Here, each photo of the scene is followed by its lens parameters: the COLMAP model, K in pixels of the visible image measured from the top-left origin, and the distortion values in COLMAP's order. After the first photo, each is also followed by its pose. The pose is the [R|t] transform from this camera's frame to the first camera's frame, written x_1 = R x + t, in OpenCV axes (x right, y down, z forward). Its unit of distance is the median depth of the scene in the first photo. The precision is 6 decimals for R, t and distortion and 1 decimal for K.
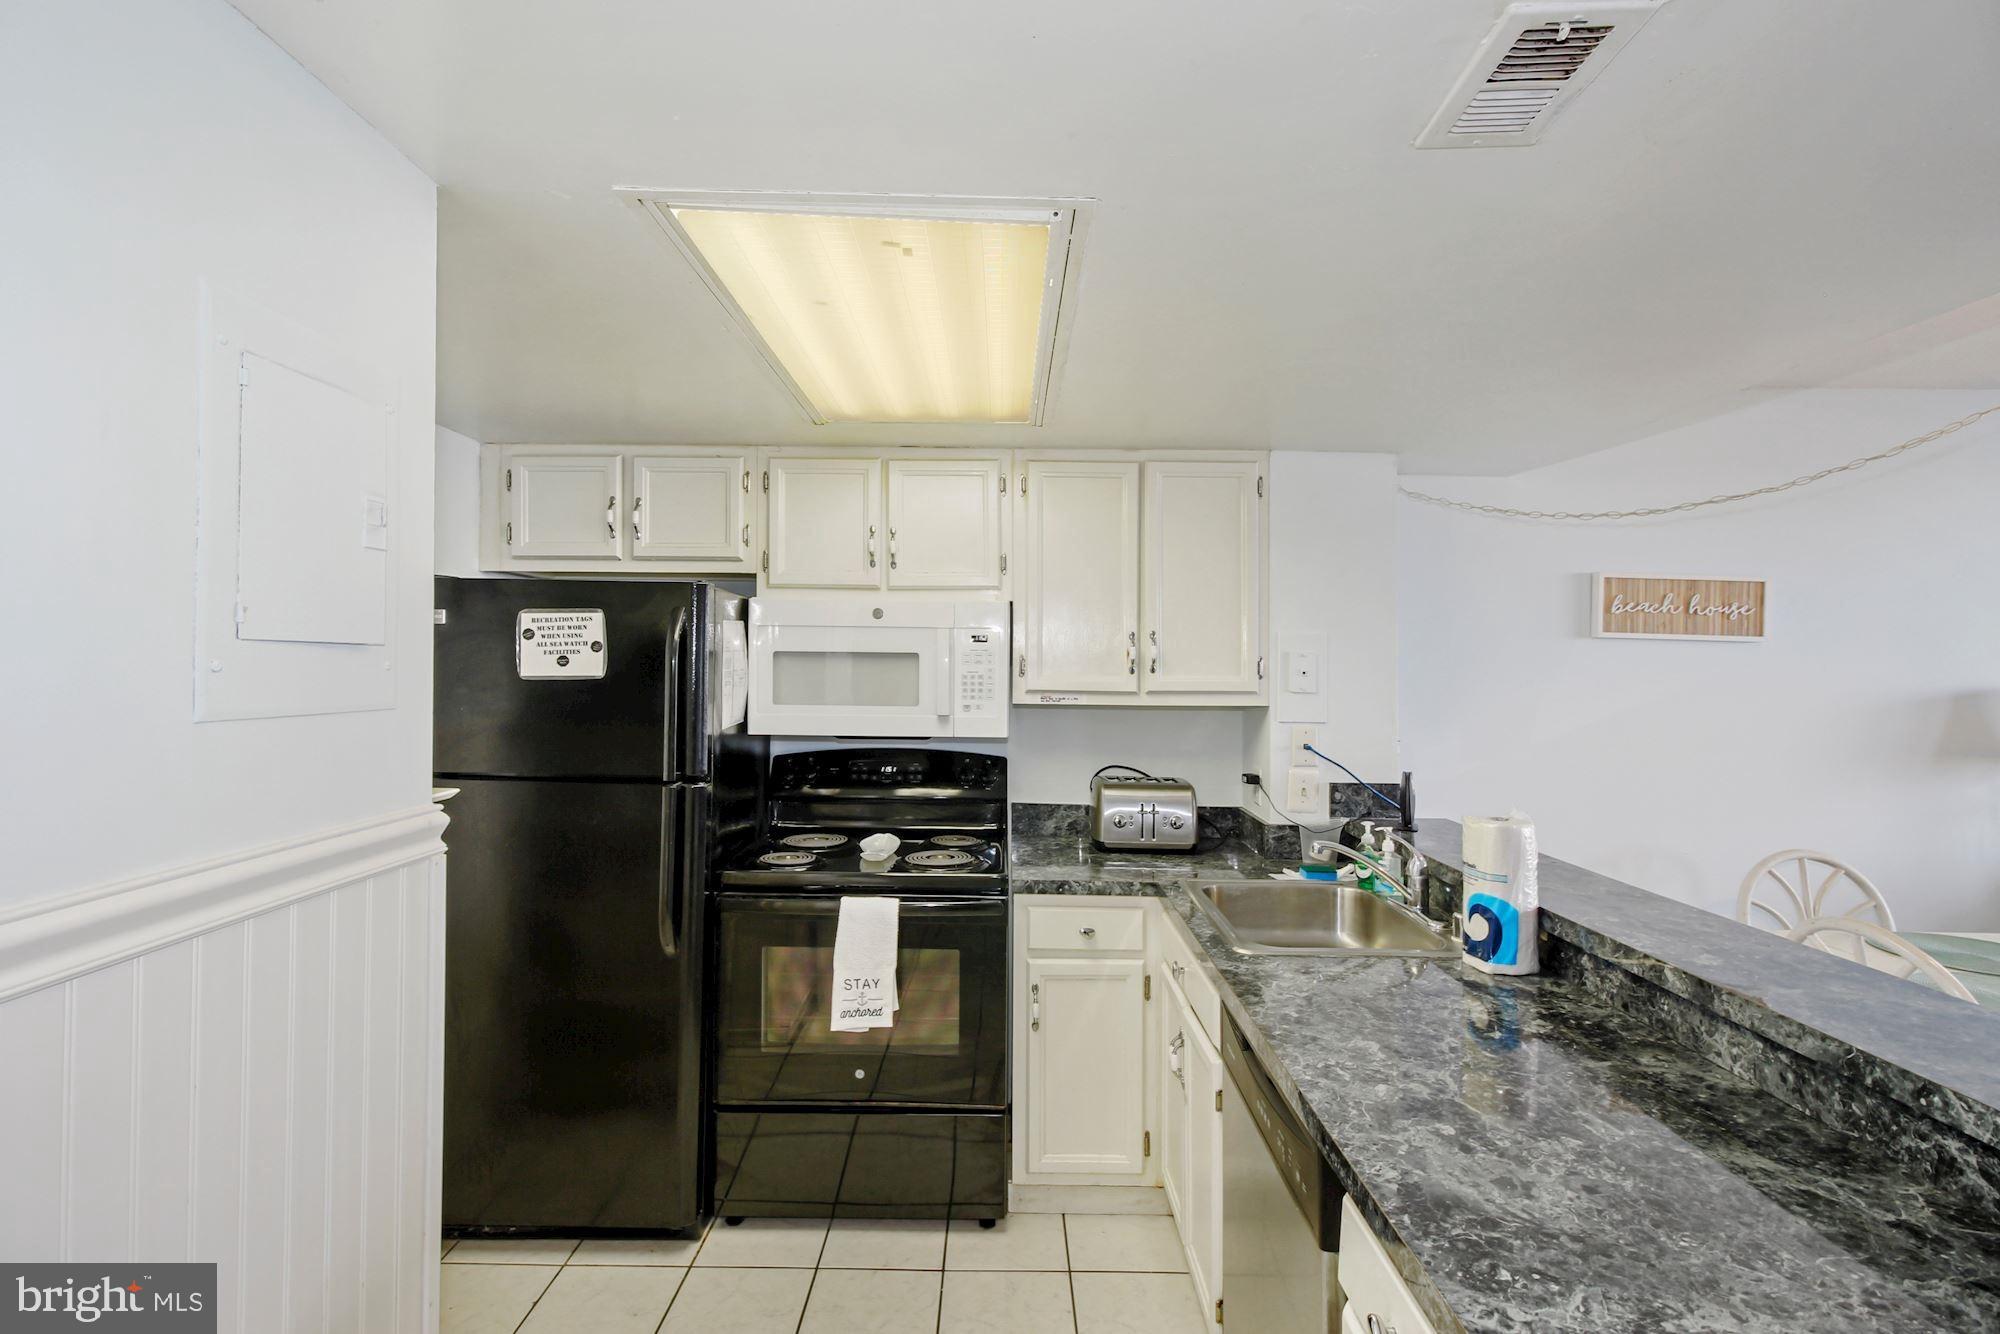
lens RADIAL K [[934.1, 0, 996.9], [0, 934.1, 653.1], [0, 0, 1]] dist [0.003547, 0.000576]
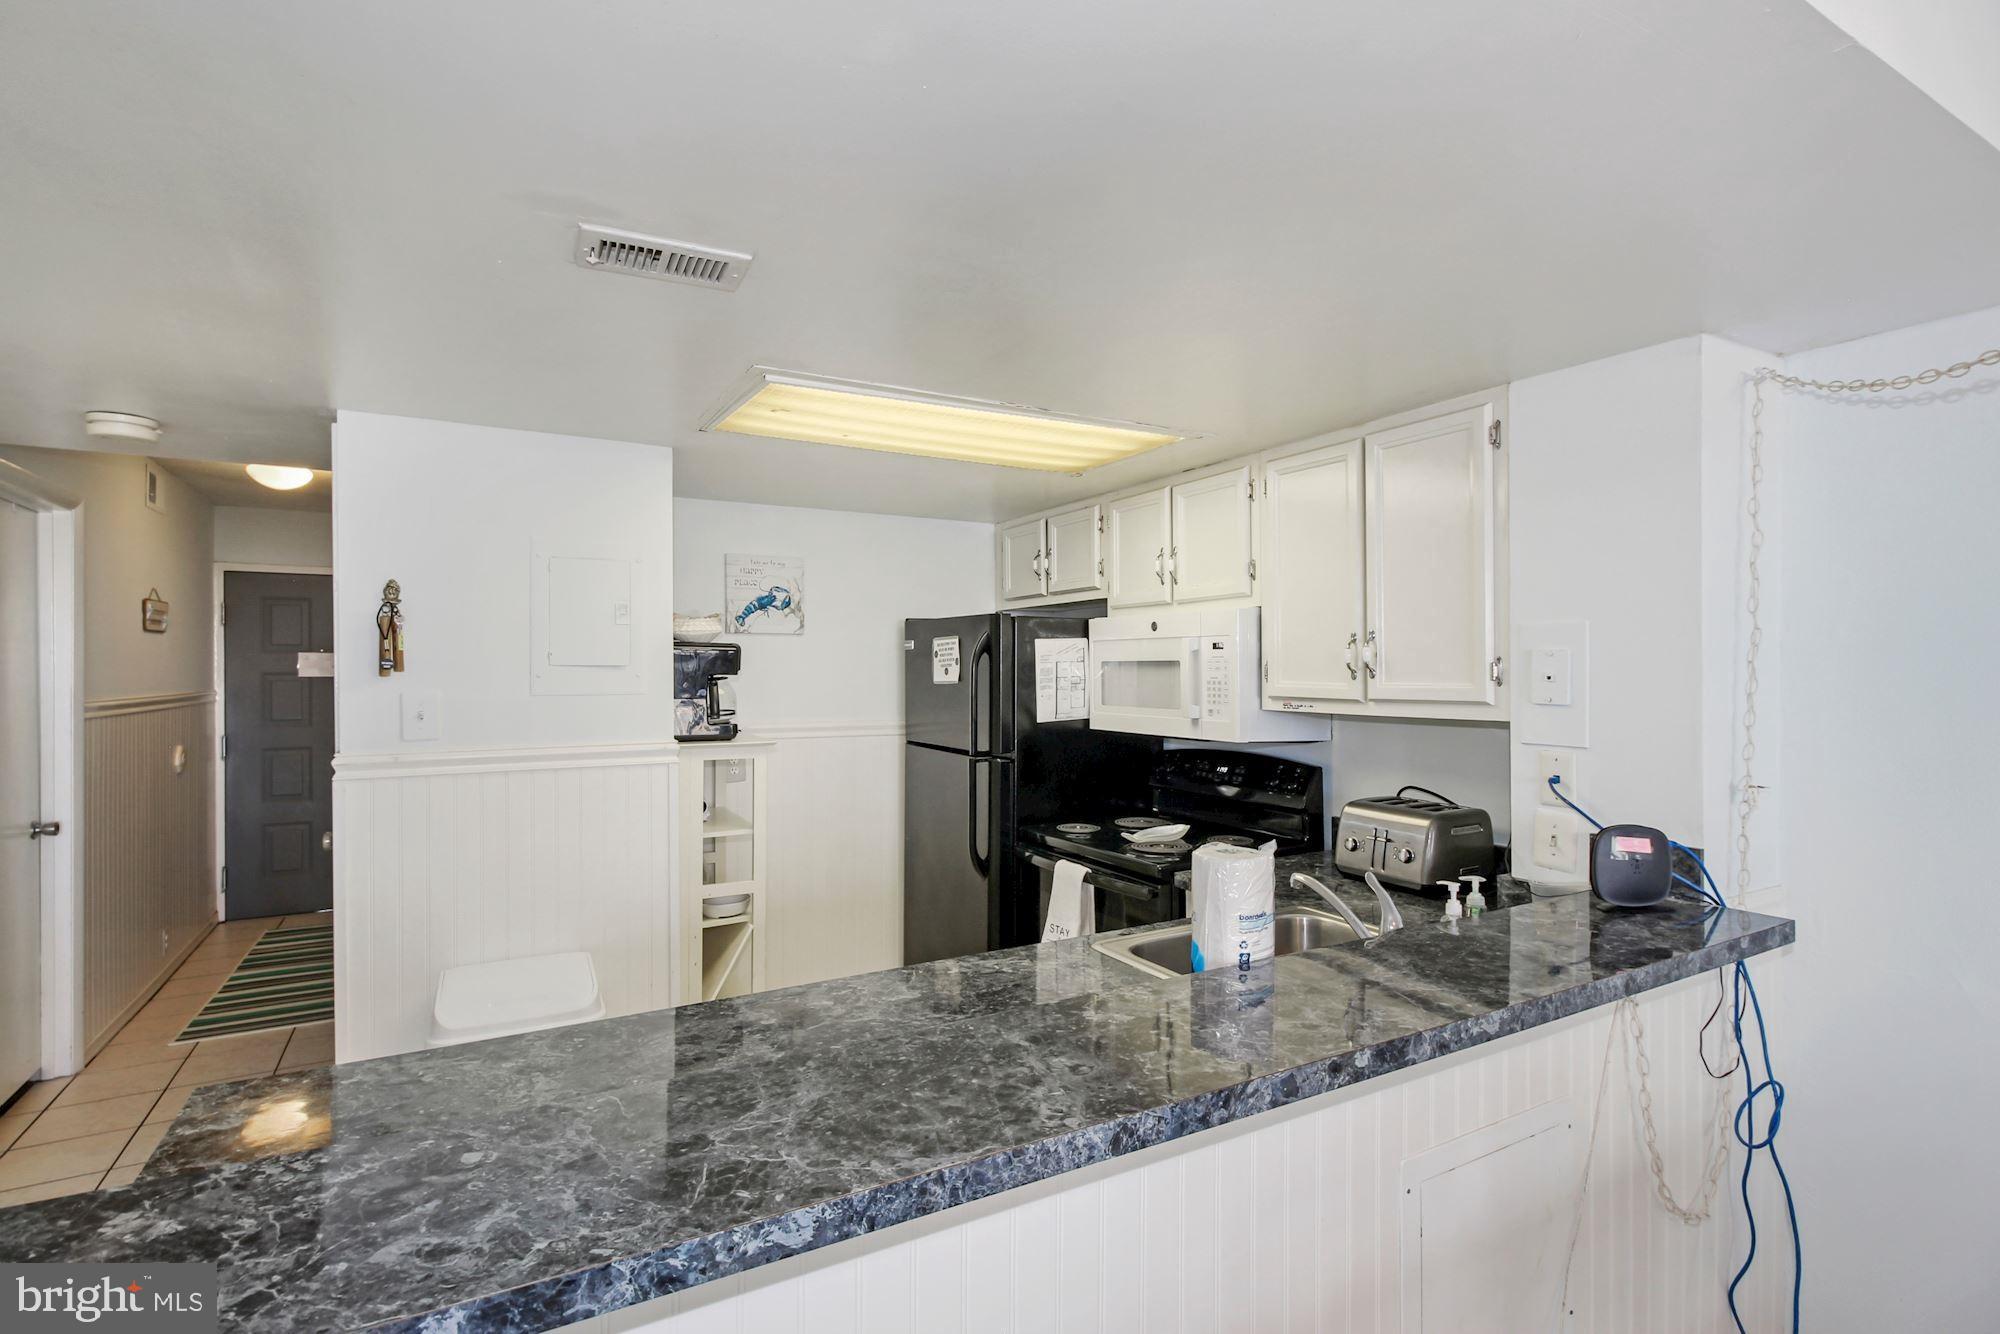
lens RADIAL K [[944.1, 0, 1000.0], [0, 944.1, 667.0], [0, 0, 1]] dist [0.001485, -0.000375]
pose [[0.500995, -0.013871, -0.865339, 0.749852], [0.017613, 0.999828, -0.005830, 0.009709], [0.865271, -0.012320, 0.501153, 0.259396]]
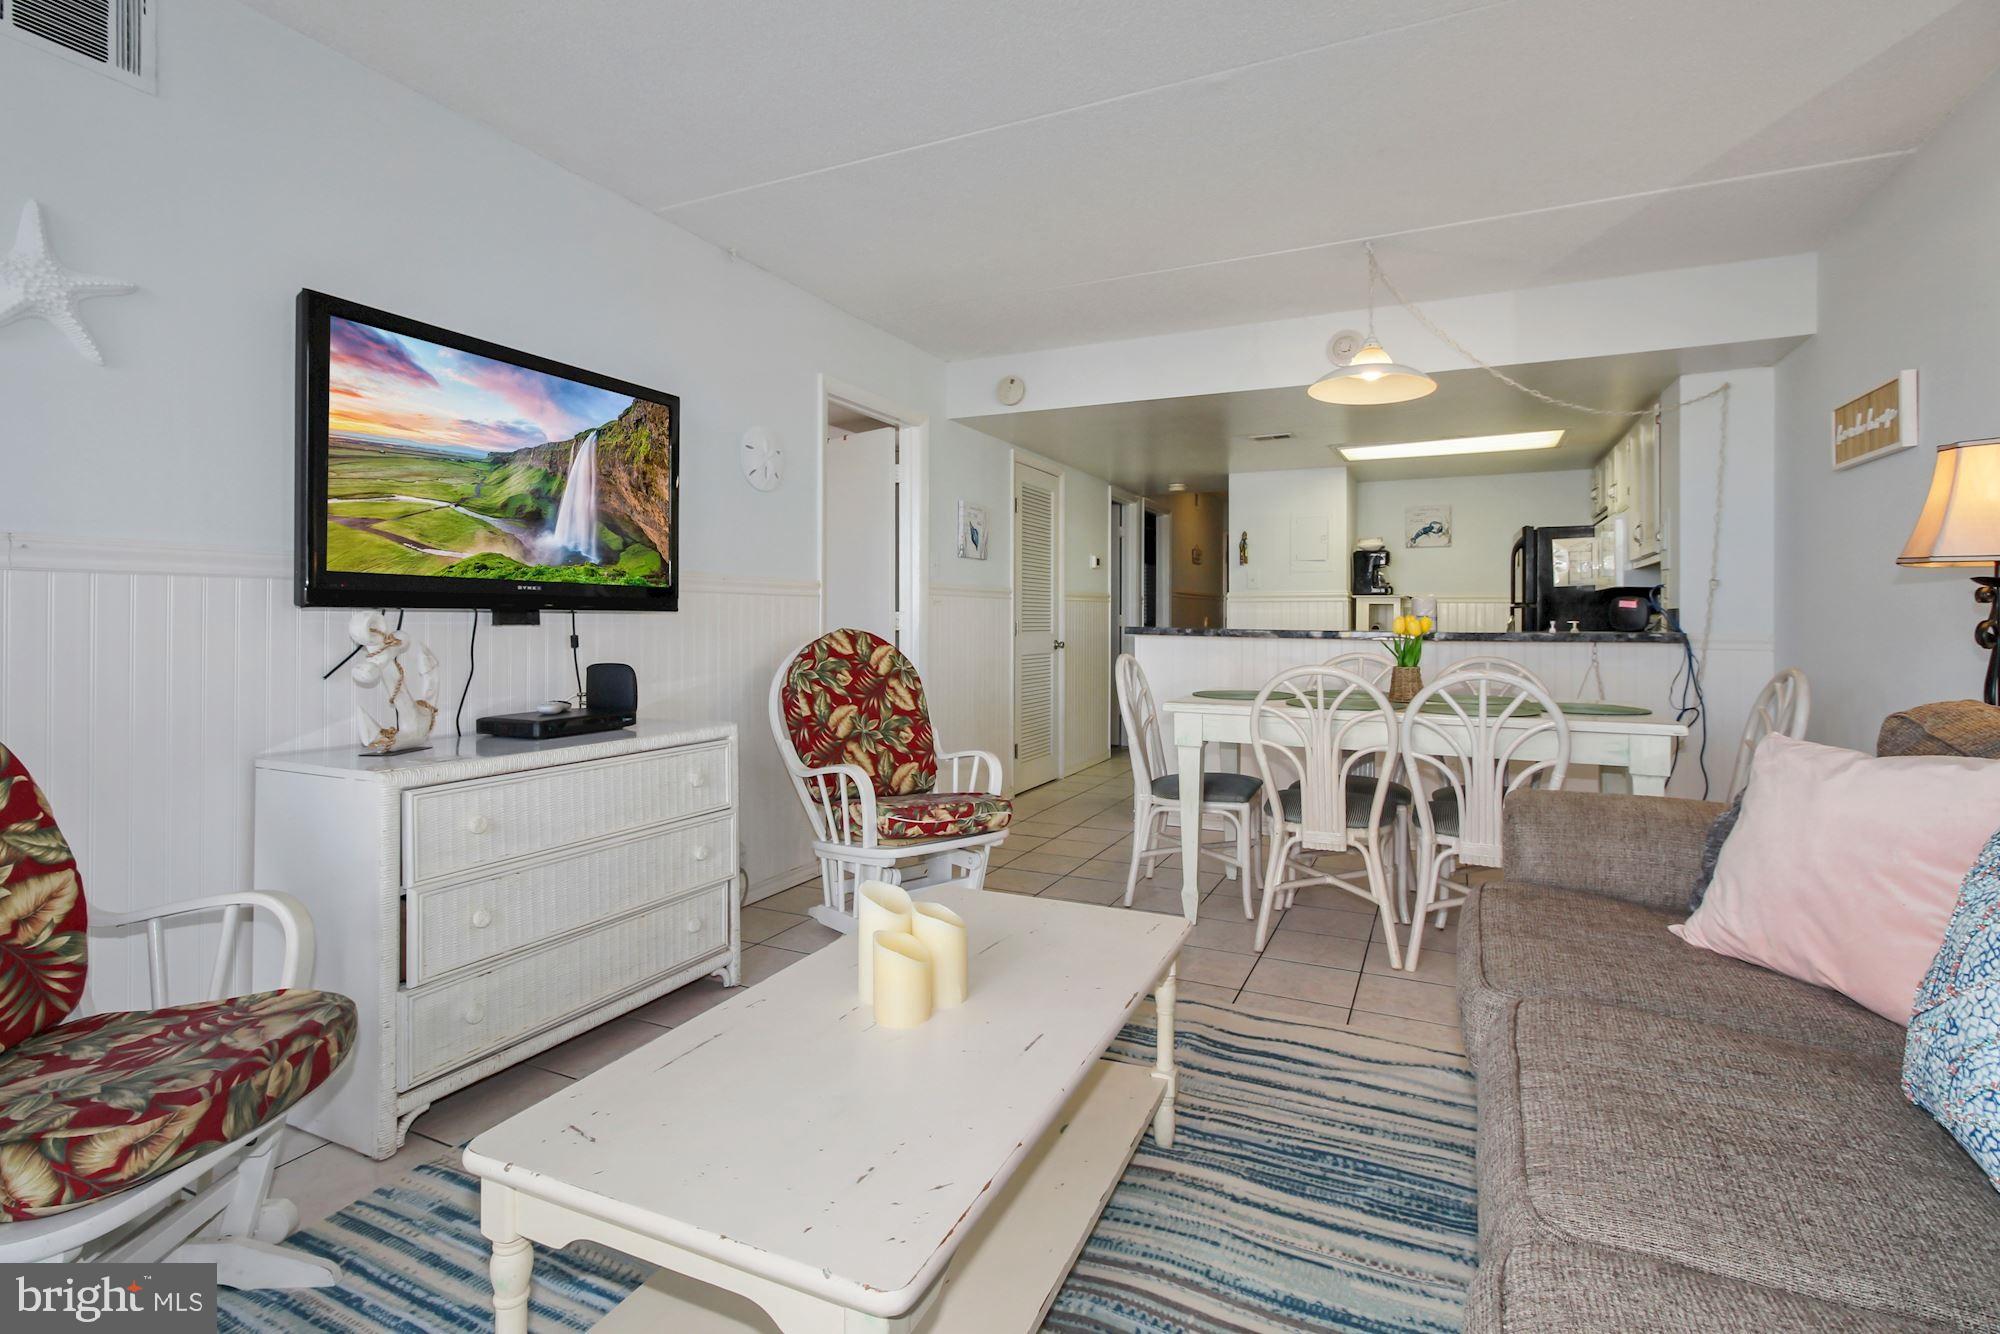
lens RADIAL K [[945.4, 0, 1009.2], [0, 945.4, 615.0], [0, 0, 1]] dist [-0.000635, -0.000203]
pose [[-0.418711, -0.017434, -0.907952, 2.171750], [0.003447, 0.999778, -0.020787, 0.177839], [0.908113, -0.011833, -0.418558, 0.676028]]
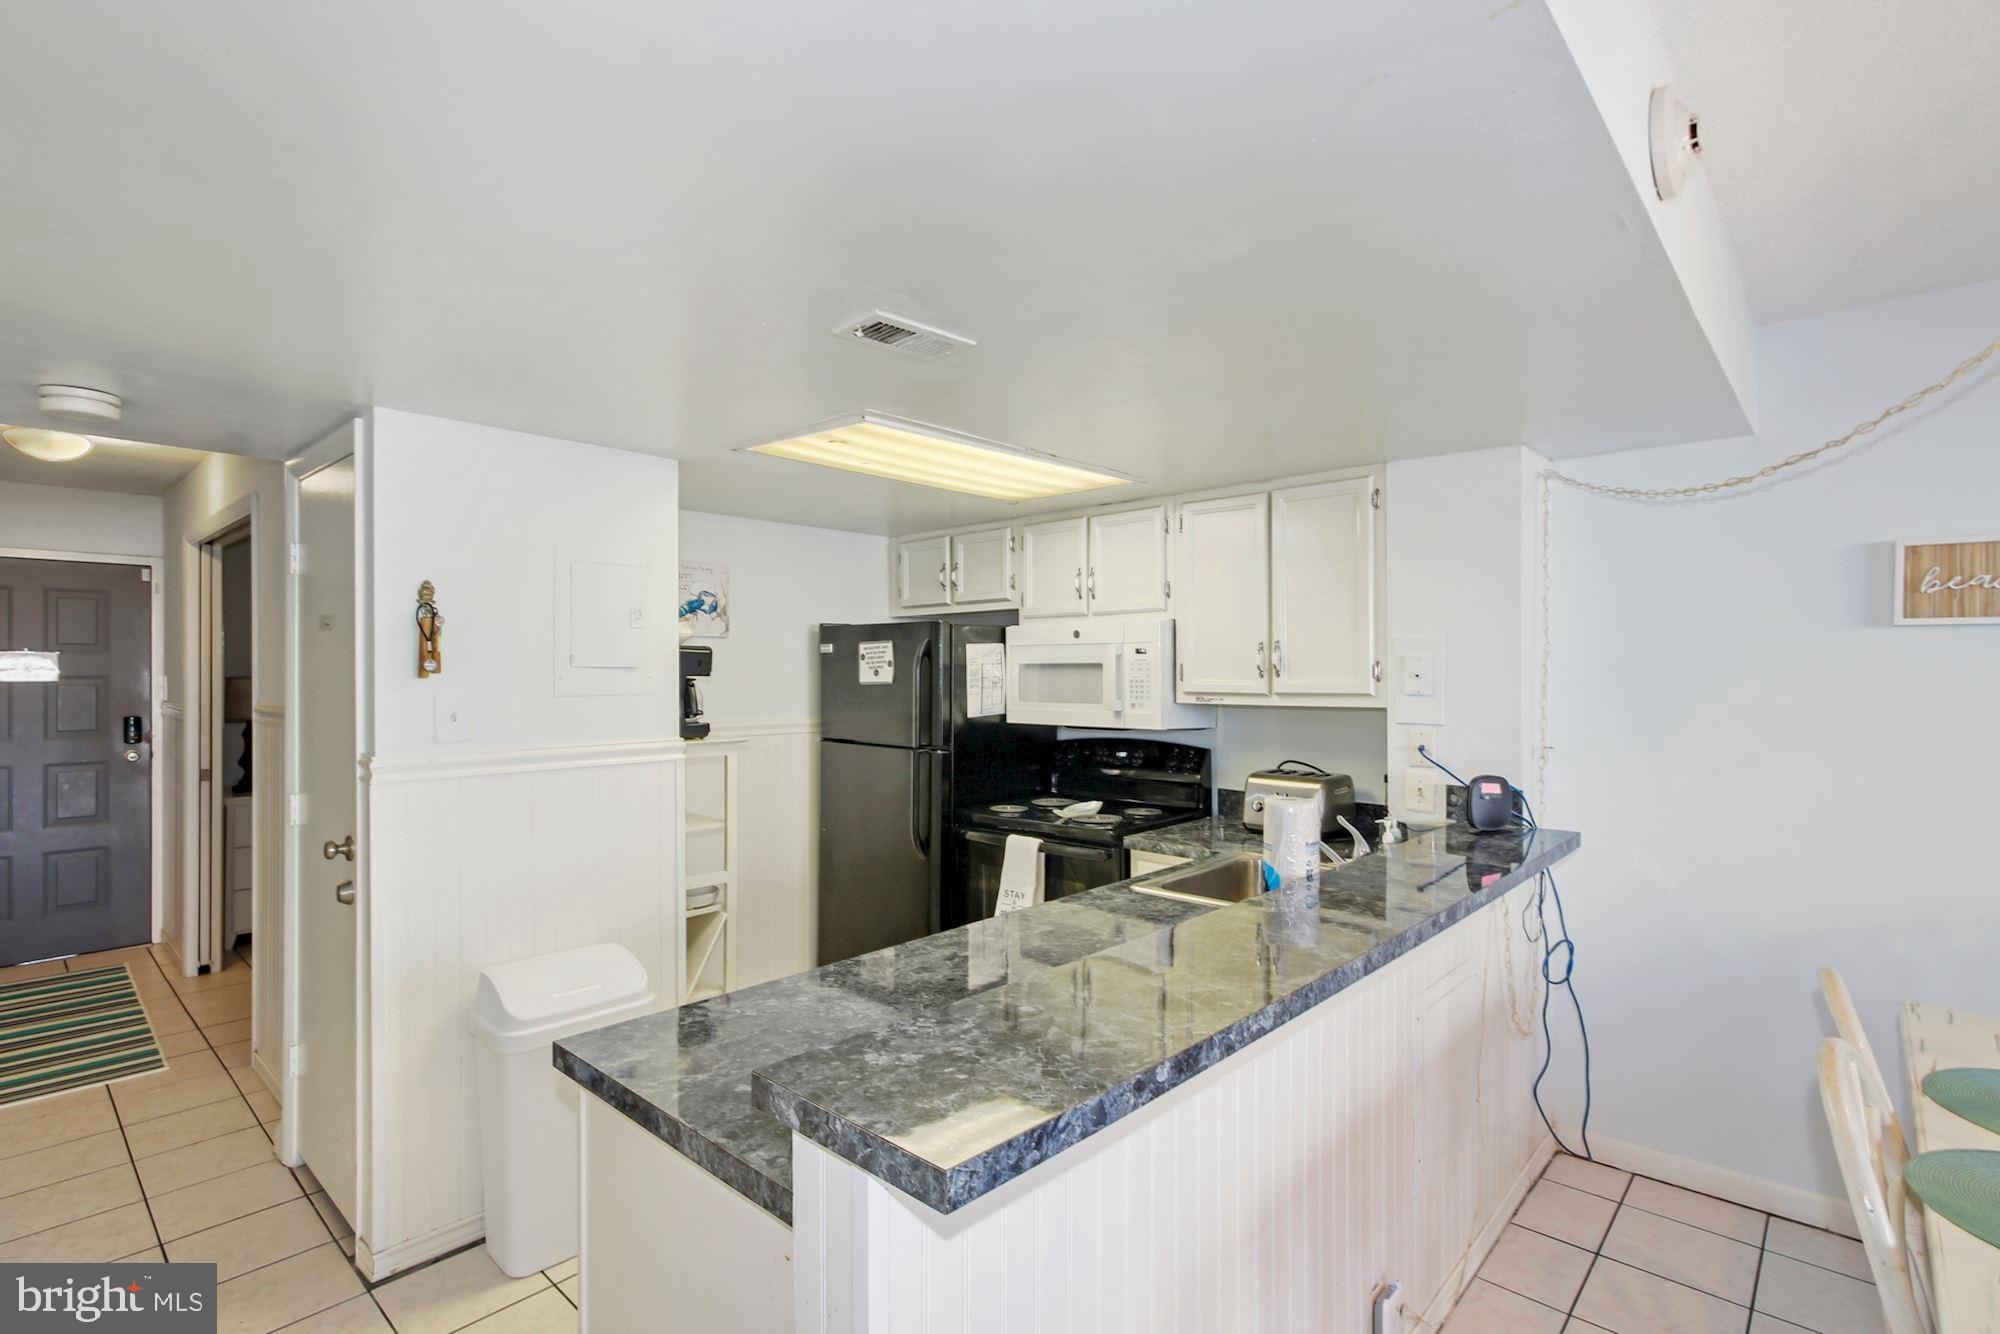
lens RADIAL K [[943.2, 0, 1000.0], [0, 943.2, 667.0], [0, 0, 1]] dist [0.000558, 0.000580]
pose [[0.738562, -0.016122, -0.673992, 0.685459], [0.019172, 0.999812, -0.002907, 0.005963], [0.673912, -0.010774, 0.738733, -0.070395]]
